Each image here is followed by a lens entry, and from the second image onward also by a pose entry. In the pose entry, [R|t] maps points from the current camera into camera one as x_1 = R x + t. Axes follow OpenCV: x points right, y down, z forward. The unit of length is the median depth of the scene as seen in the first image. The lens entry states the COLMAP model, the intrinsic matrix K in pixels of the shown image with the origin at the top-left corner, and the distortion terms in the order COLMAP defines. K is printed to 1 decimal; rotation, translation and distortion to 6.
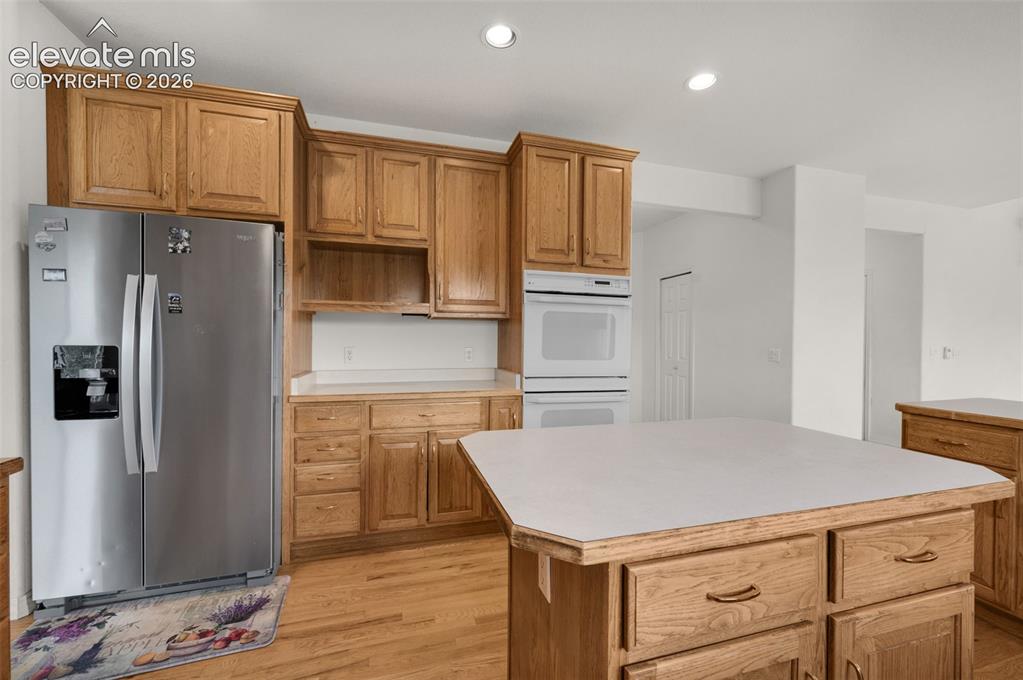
lens RADIAL K [[411.4, 0, 509.0], [0, 411.4, 346.7], [0, 0, 1]] dist [-0.006193, -0.000275]
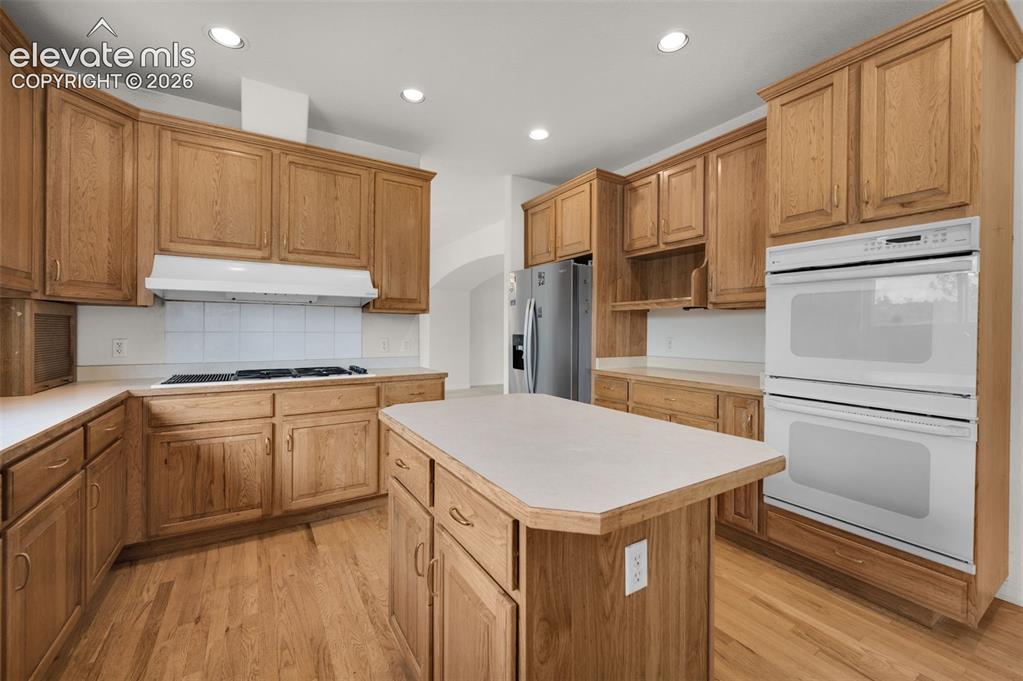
lens RADIAL K [[411.4, 0, 515.4], [0, 411.4, 335.4], [0, 0, 1]] dist [-0.006193, -0.000275]
pose [[0.282581, 0.004222, -0.959234, 0.686978], [-0.015355, 0.999882, -0.000122, 0.001331], [0.959121, 0.014763, 0.282612, 0.261070]]
